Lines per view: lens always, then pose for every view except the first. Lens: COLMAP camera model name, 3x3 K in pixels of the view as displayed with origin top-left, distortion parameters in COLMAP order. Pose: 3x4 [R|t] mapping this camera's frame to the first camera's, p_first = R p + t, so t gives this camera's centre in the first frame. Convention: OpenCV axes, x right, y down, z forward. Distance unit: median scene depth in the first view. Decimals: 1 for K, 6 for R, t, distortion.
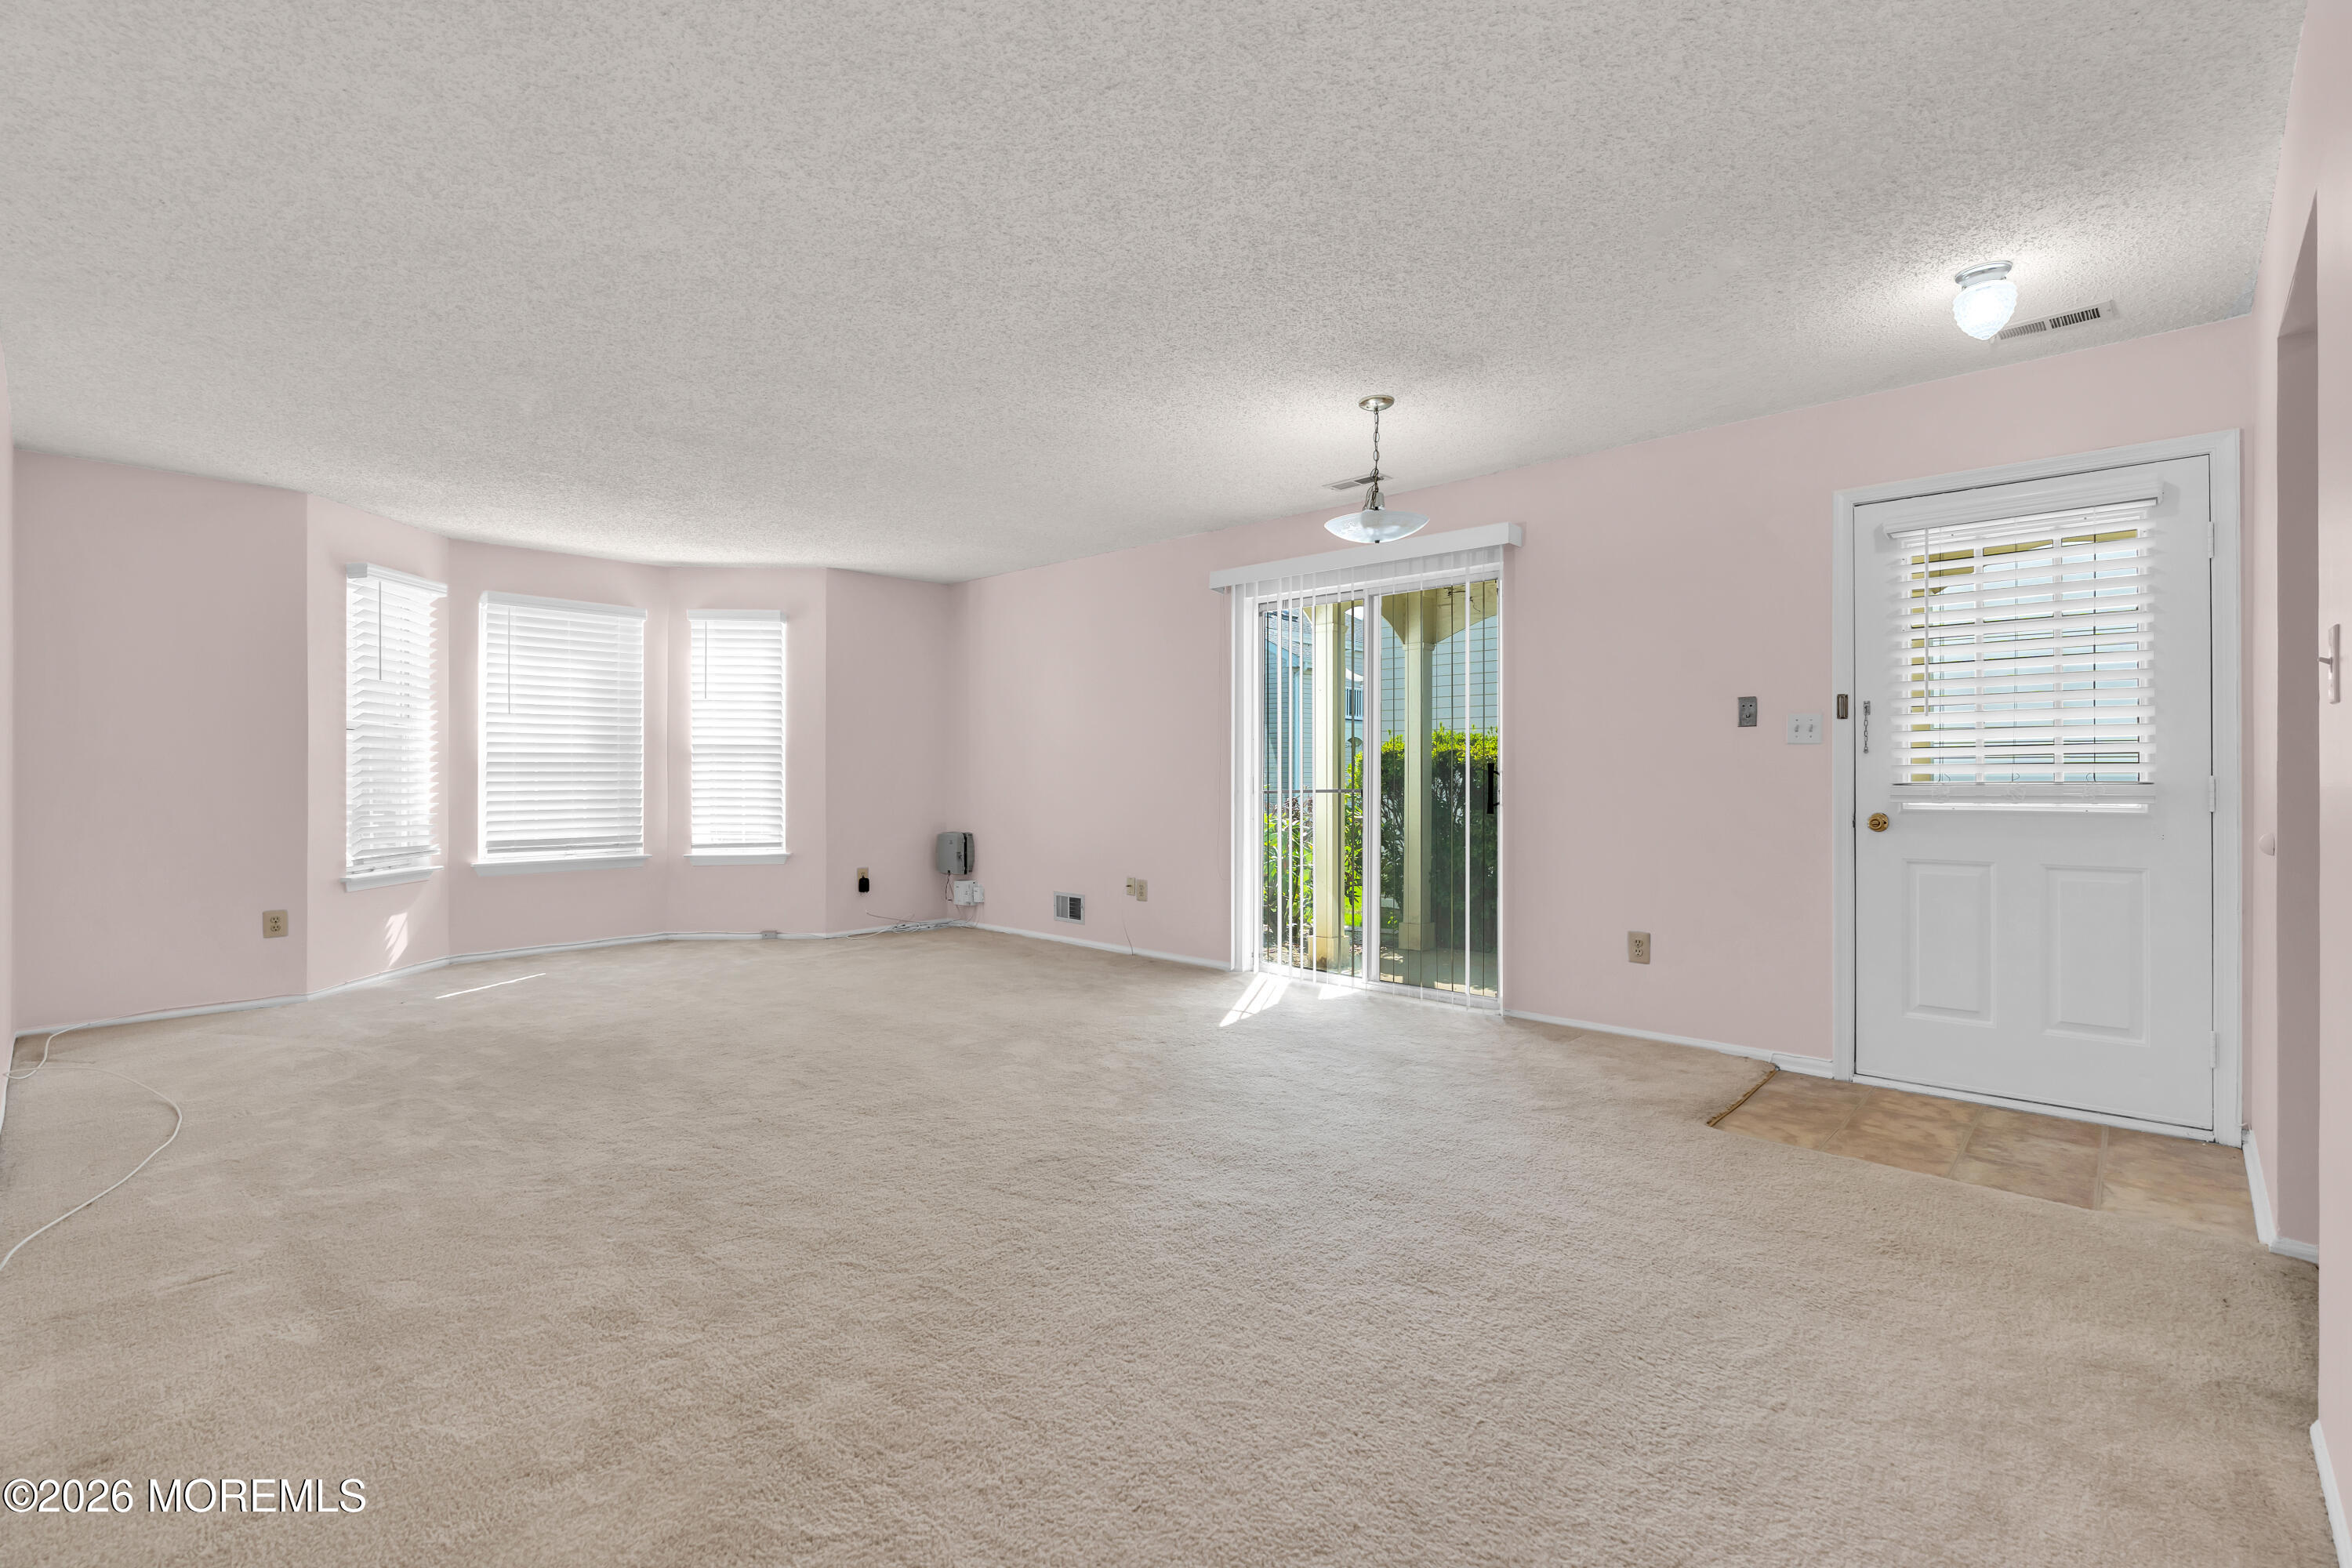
lens RADIAL K [[1064.0, 0, 1175.1], [0, 1064.0, 782.3], [0, 0, 1]] dist [-0.009836, 0.000572]
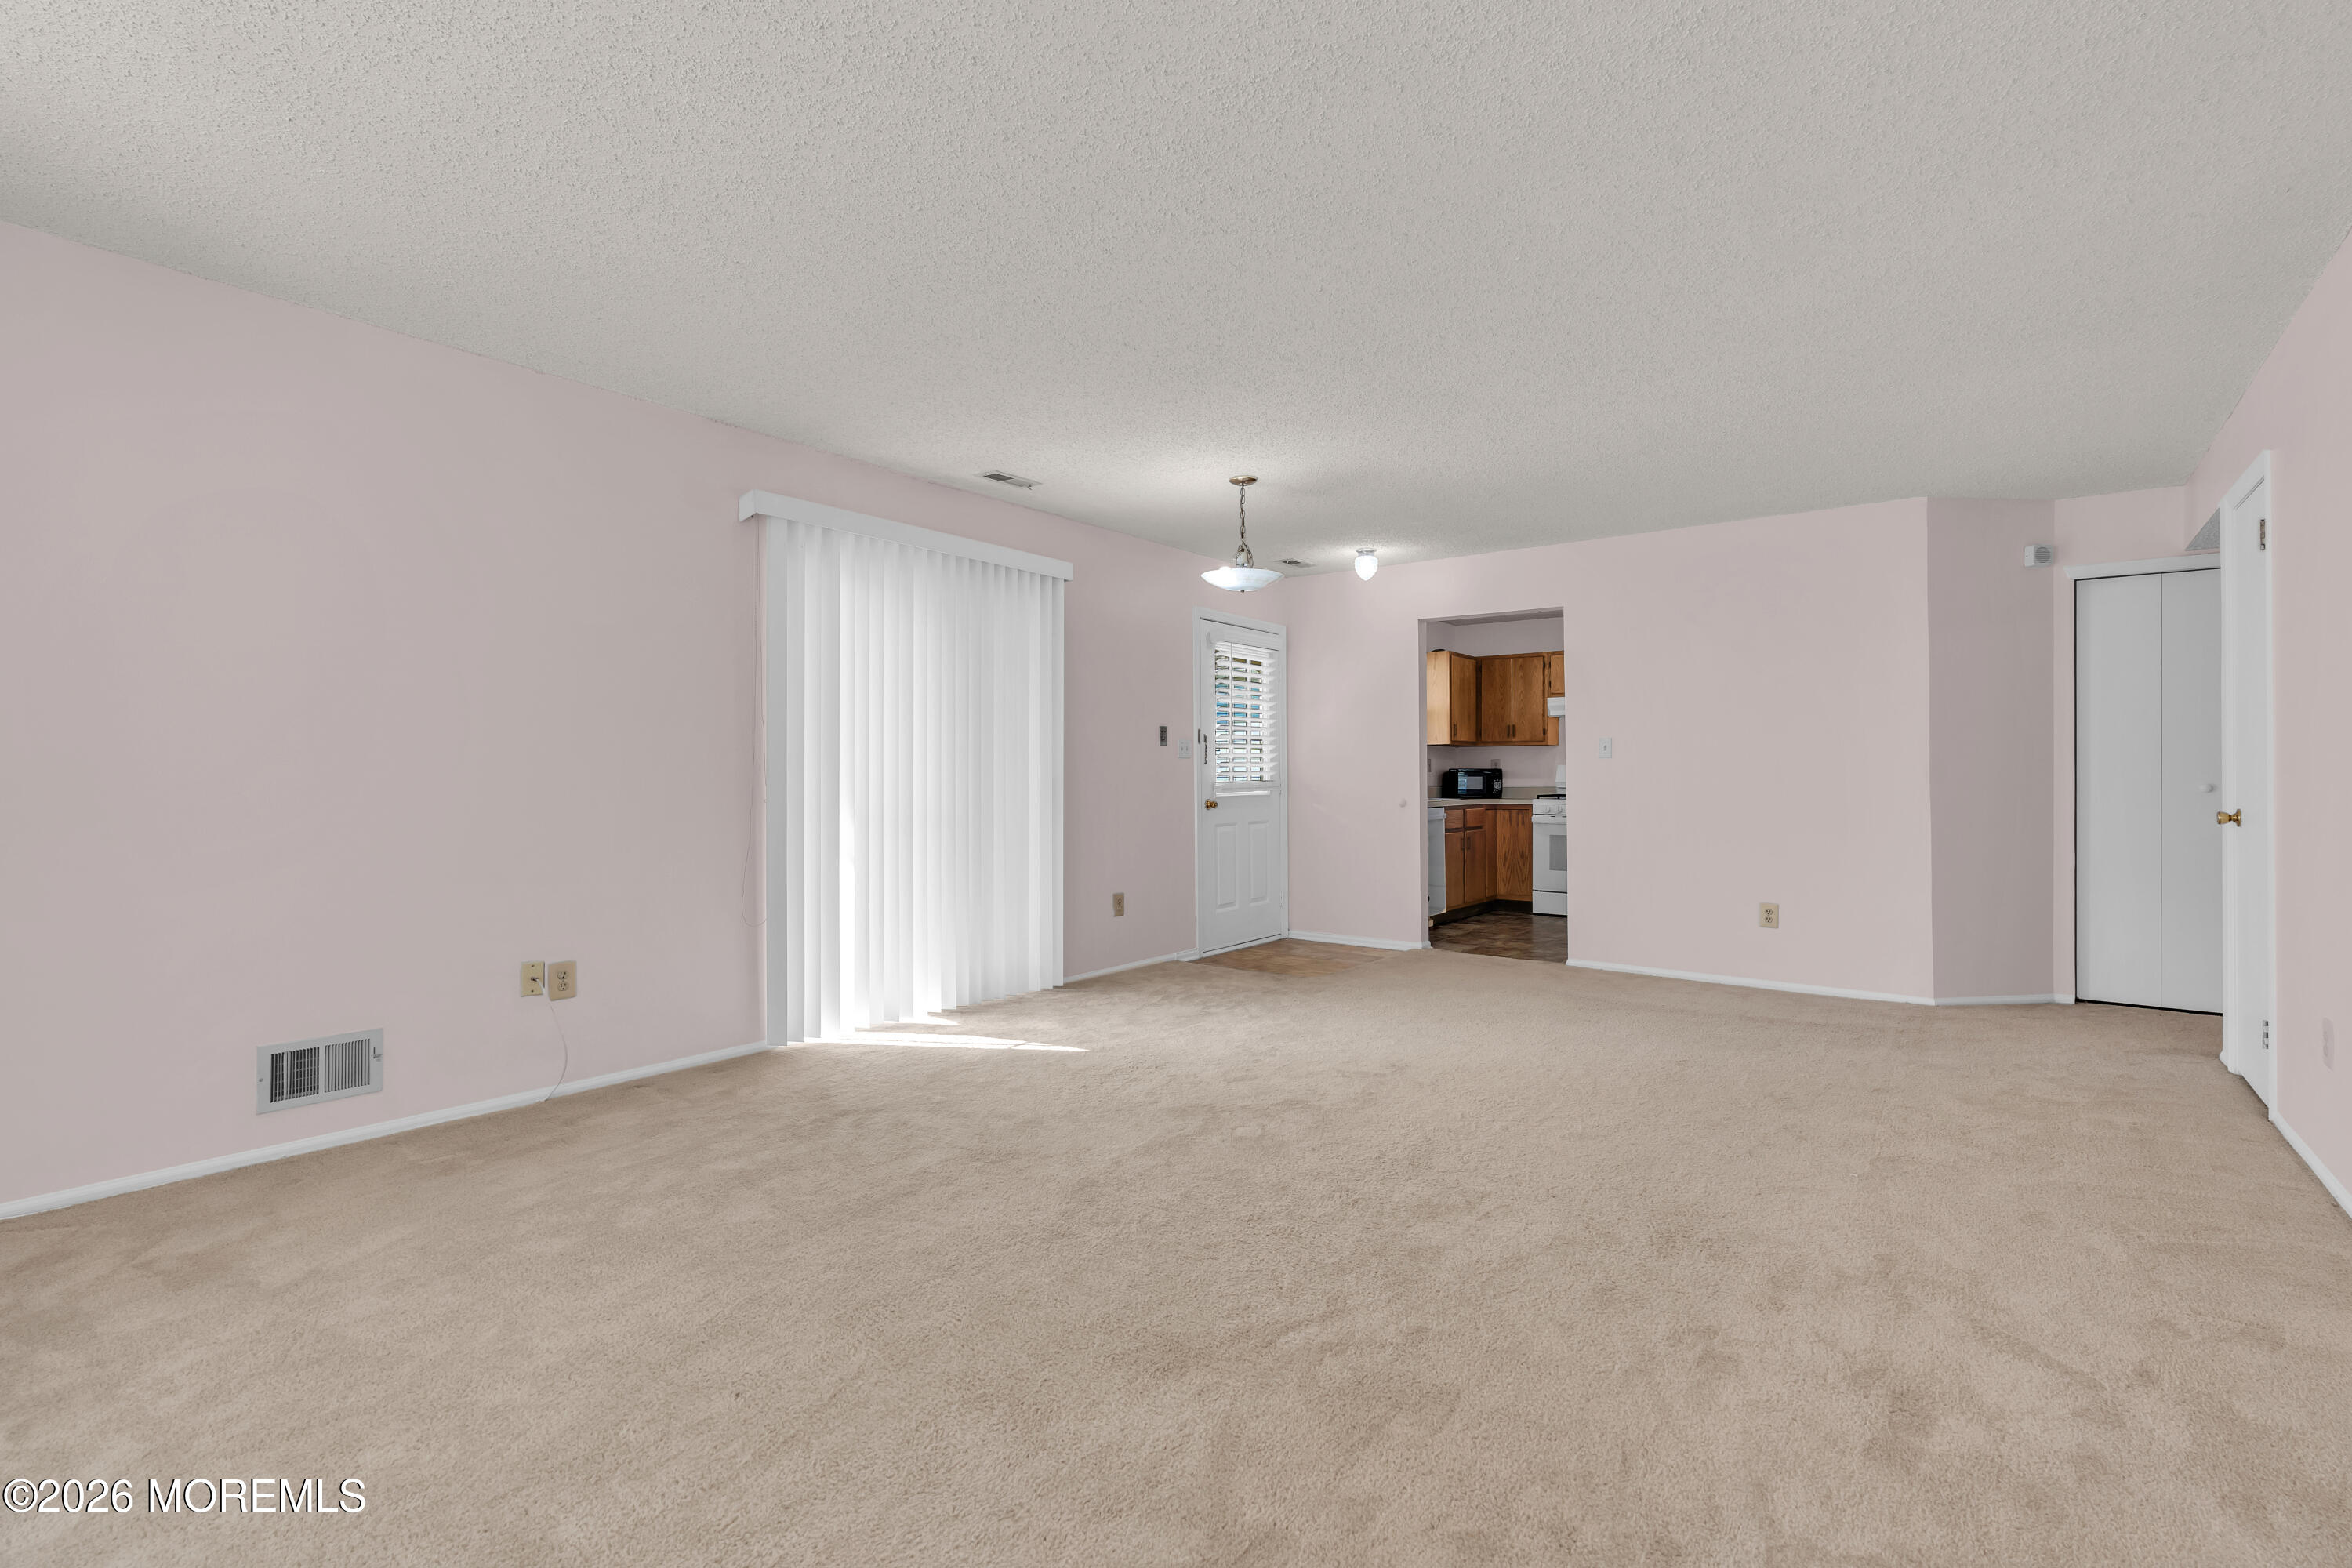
lens RADIAL K [[1064.0, 0, 1184.0], [0, 1064.0, 778.2], [0, 0, 1]] dist [-0.009836, 0.000572]
pose [[-0.112119, 0.002342, 0.993692, -1.041727], [0.009010, 0.999959, -0.001340, -0.003274], [-0.993654, 0.008803, -0.112136, 1.218781]]
